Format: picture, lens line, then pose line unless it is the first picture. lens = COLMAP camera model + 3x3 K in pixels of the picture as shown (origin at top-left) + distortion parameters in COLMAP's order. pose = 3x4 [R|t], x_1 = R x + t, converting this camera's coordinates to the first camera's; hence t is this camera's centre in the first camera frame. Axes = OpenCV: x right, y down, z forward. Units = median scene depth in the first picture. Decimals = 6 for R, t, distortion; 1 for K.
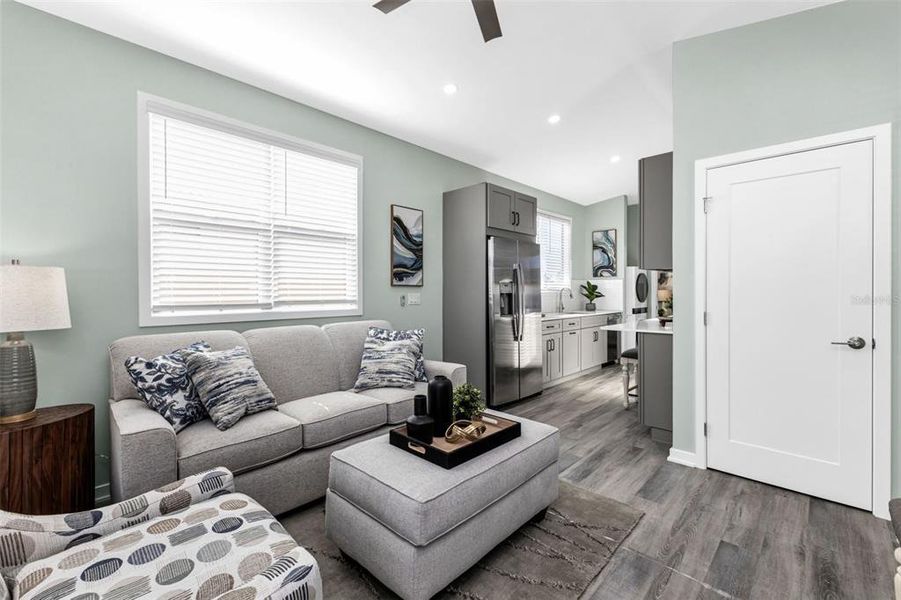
lens RADIAL K [[383.1, 0, 450.5], [0, 383.1, 300.0], [0, 0, 1]] dist [0.001635, -0.000158]
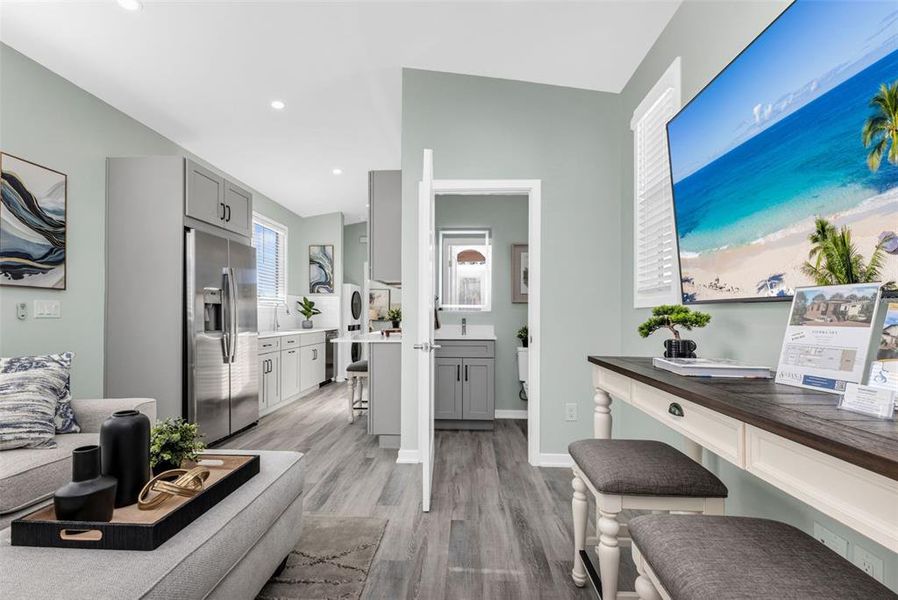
lens RADIAL K [[395.0, 0, 450.0], [0, 395.0, 314.1], [0, 0, 1]] dist [0.001426, -0.000087]
pose [[0.749953, 0.006997, 0.661454, -0.034163], [0.007147, 0.999800, -0.018680, 0.029083], [-0.661452, 0.018736, 0.749753, 0.076756]]
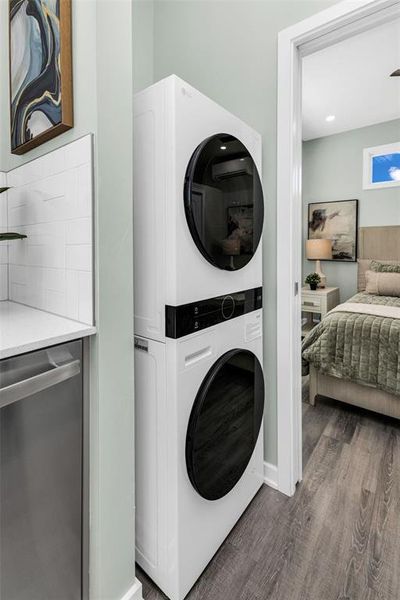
lens RADIAL K [[263.9, 0, 200.0], [0, 263.9, 300.0], [0, 0, 1]] dist [0.001426, -0.000087]
pose [[0.994808, -0.042858, 0.092300, 1.056036], [0.028514, 0.988051, 0.151465, -0.002630], [-0.097689, -0.148047, 0.984144, 1.912647]]
